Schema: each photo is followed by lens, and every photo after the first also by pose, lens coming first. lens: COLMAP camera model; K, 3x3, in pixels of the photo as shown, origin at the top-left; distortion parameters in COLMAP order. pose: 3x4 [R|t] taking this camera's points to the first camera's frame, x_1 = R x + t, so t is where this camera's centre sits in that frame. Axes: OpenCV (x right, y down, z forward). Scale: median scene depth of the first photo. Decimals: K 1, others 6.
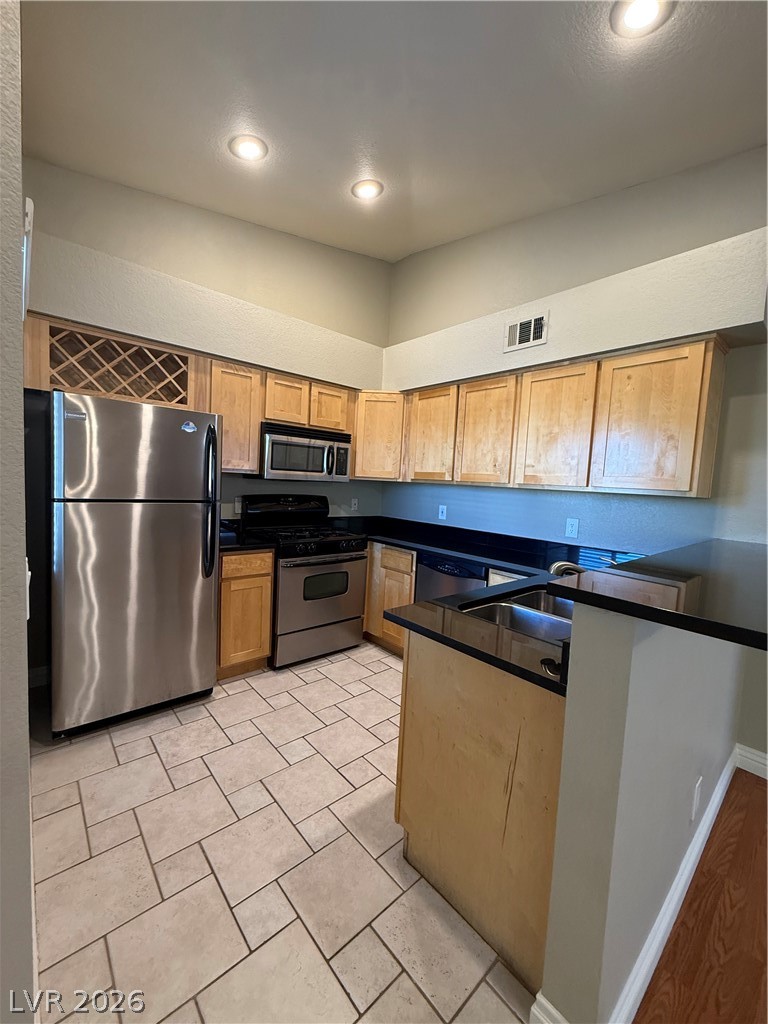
lens RADIAL K [[408.1, 0, 387.4], [0, 408.1, 508.8], [0, 0, 1]] dist [-0.001125, 0.000184]
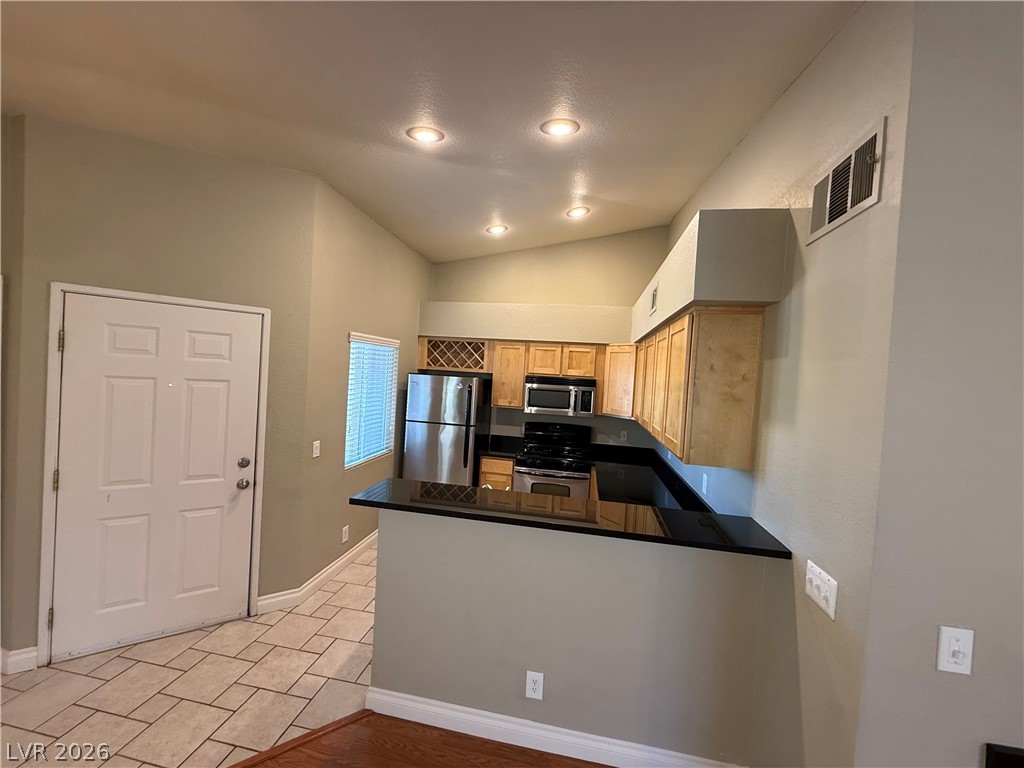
lens RADIAL K [[408.1, 0, 513.4], [0, 408.1, 385.2], [0, 0, 1]] dist [-0.001125, 0.000184]
pose [[0.621291, 0.006995, -0.783549, 0.900500], [-0.078570, 0.995477, -0.053412, -0.094943], [0.779631, 0.094748, 0.619030, 0.017154]]
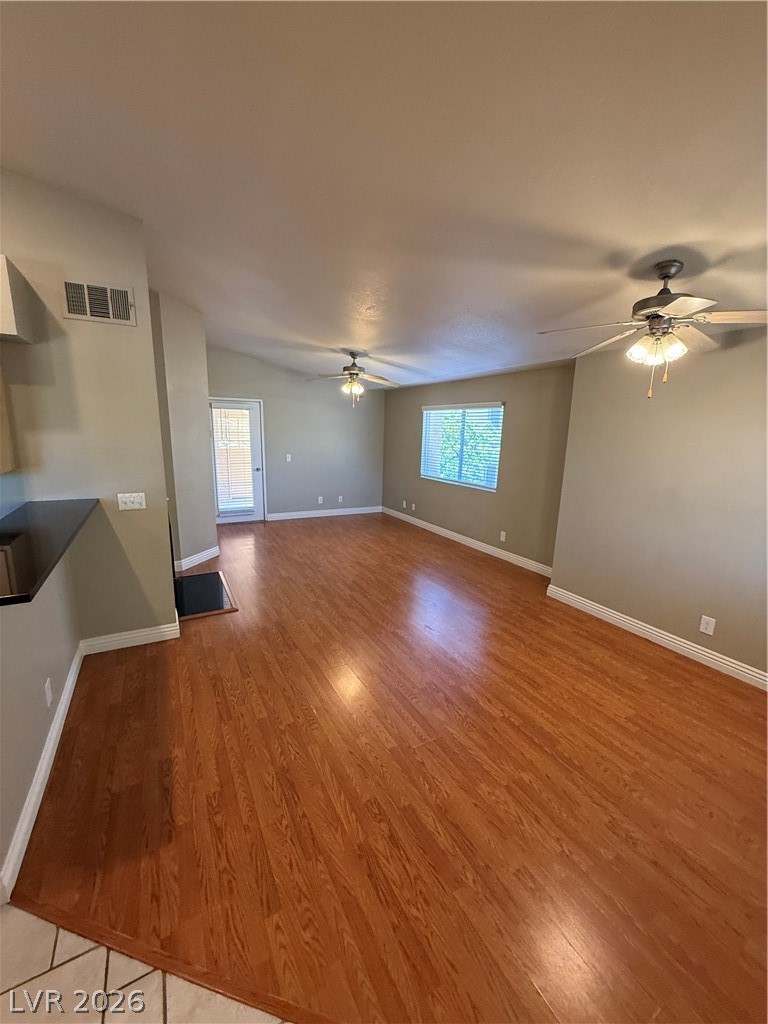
lens RADIAL K [[408.1, 0, 381.0], [0, 408.1, 510.3], [0, 0, 1]] dist [-0.001125, 0.000184]
pose [[0.222133, -0.239333, 0.945186, -0.102102], [0.048255, 0.970916, 0.234508, -0.106996], [-0.973822, -0.006482, 0.227221, -0.247877]]
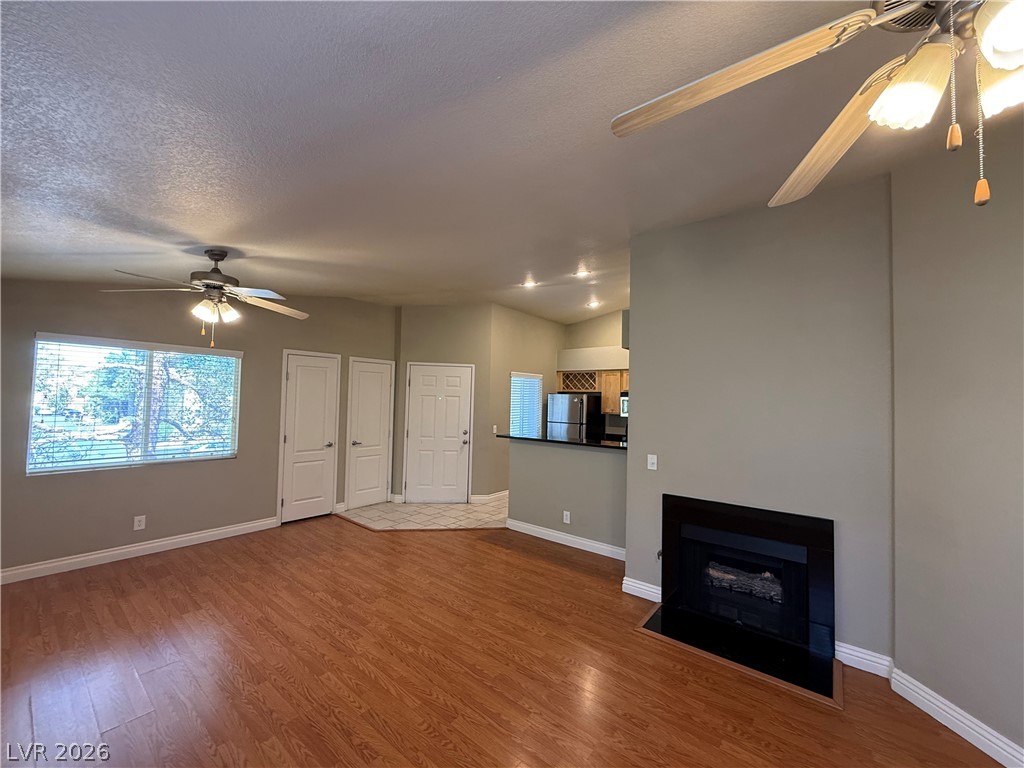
lens RADIAL K [[408.1, 0, 509.1], [0, 408.1, 384.0], [0, 0, 1]] dist [-0.001125, 0.000184]
pose [[0.167940, -0.085515, -0.982081, 1.955639], [-0.080912, 0.991673, -0.100186, 0.027454], [0.982471, 0.096287, 0.159623, -0.009465]]
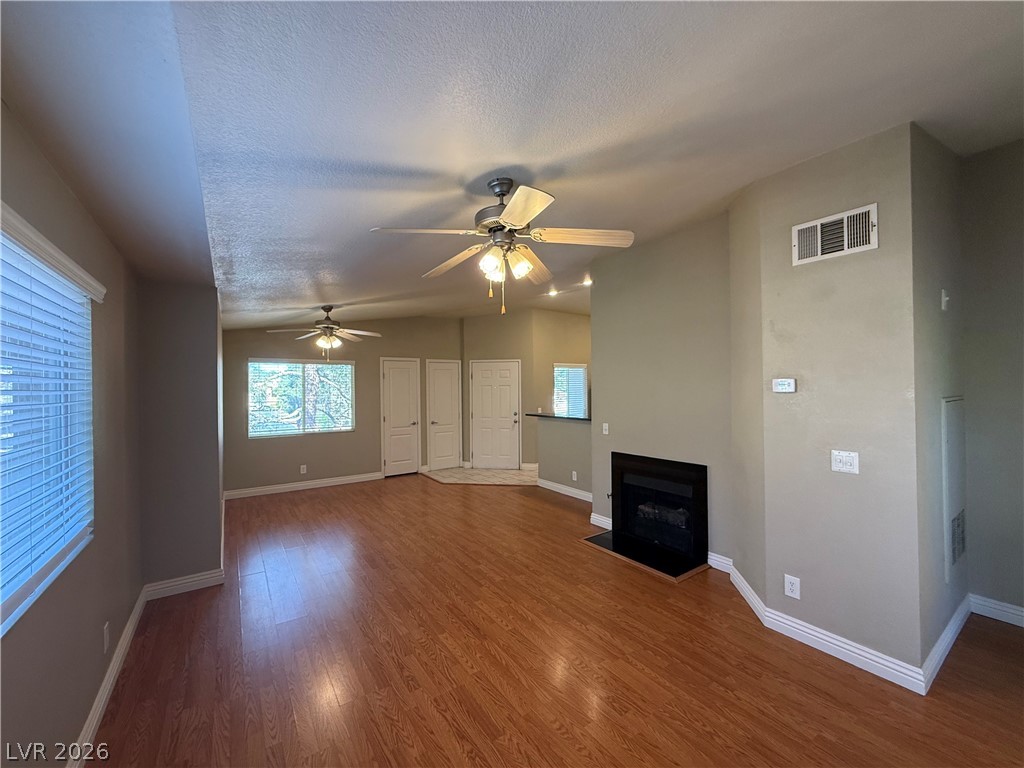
lens RADIAL K [[408.1, 0, 506.3], [0, 408.1, 383.8], [0, 0, 1]] dist [-0.001125, 0.000184]
pose [[-0.125096, -0.060345, -0.990308, 2.487172], [-0.060877, 0.996735, -0.053046, 0.032476], [0.990275, 0.053651, -0.128361, 0.411435]]
